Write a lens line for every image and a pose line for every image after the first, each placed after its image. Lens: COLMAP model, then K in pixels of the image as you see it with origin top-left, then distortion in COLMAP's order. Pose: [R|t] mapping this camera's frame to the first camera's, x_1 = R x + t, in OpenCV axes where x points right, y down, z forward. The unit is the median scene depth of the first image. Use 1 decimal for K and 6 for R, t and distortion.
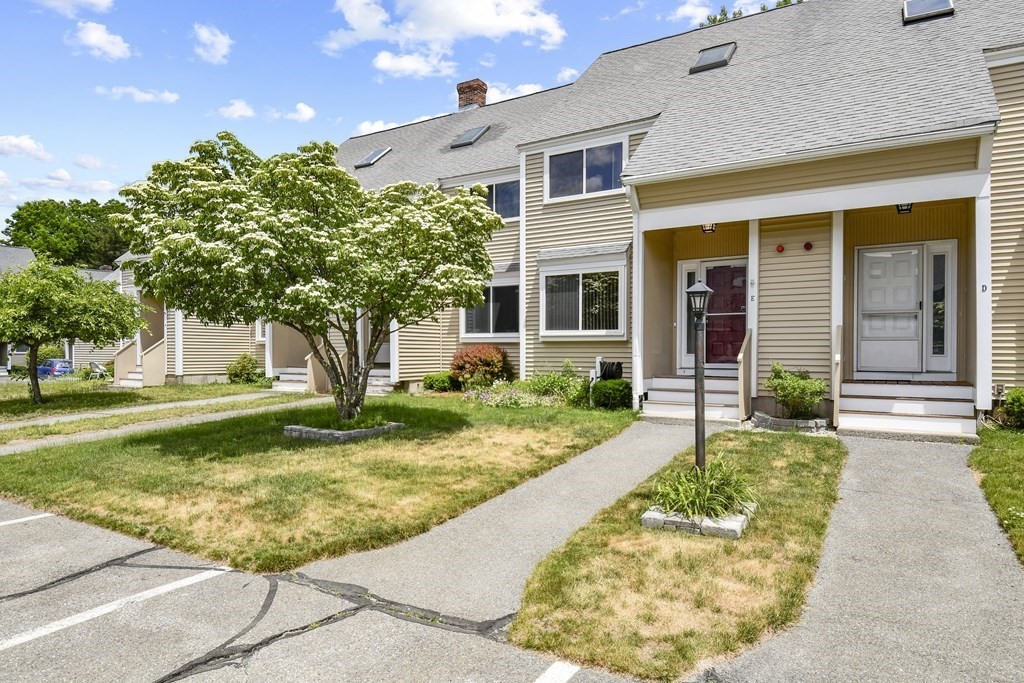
lens RADIAL K [[618.4, 0, 511.4], [0, 618.4, 349.1], [0, 0, 1]] dist [0.000827, -0.000029]
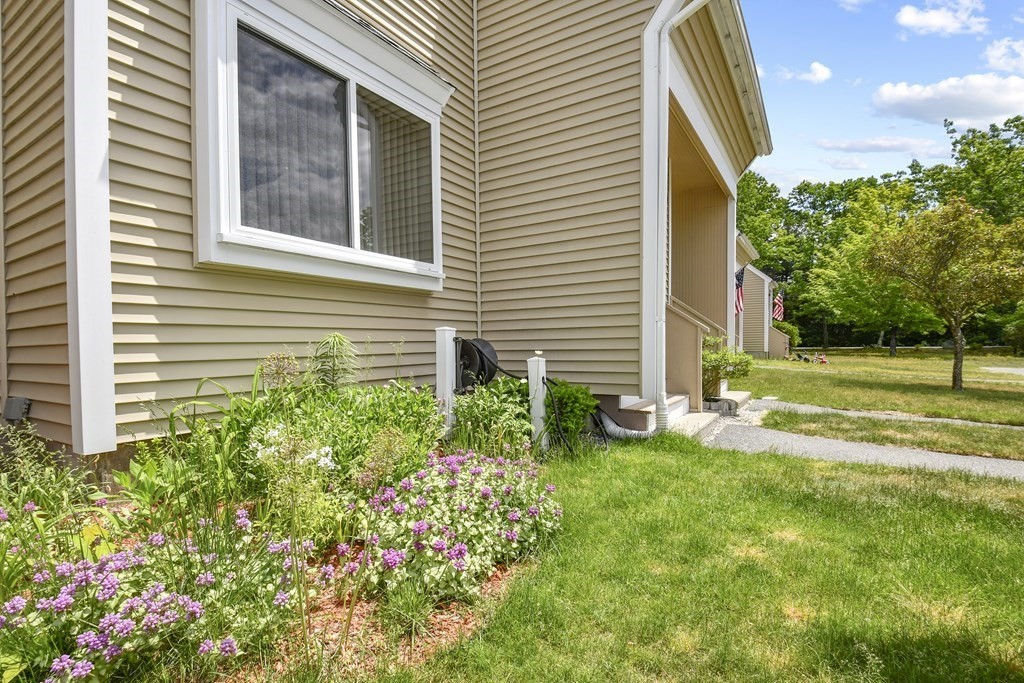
lens RADIAL K [[484.2, 0, 512.0], [0, 484.2, 341.5], [0, 0, 1]] dist [-0.000254, -0.000010]
pose [[0.007691, 0.001592, 0.999969, -0.176294], [0.012678, 0.999918, -0.001689, 0.024970], [-0.999890, 0.012691, 0.007670, 1.069341]]
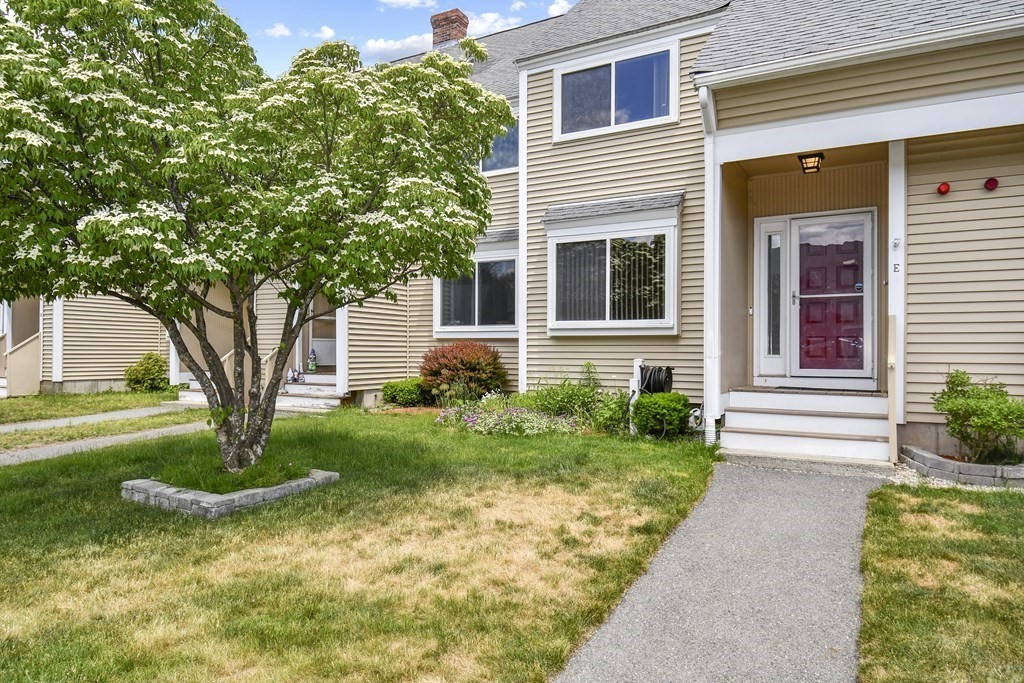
lens RADIAL K [[648.5, 0, 512.0], [0, 648.5, 341.5], [0, 0, 1]] dist [-0.004097, -0.001084]
pose [[0.999255, 0.002700, 0.038494, -0.028058], [-0.002297, 0.999942, -0.010502, 0.001422], [-0.038520, 0.010406, 0.999204, 0.323633]]
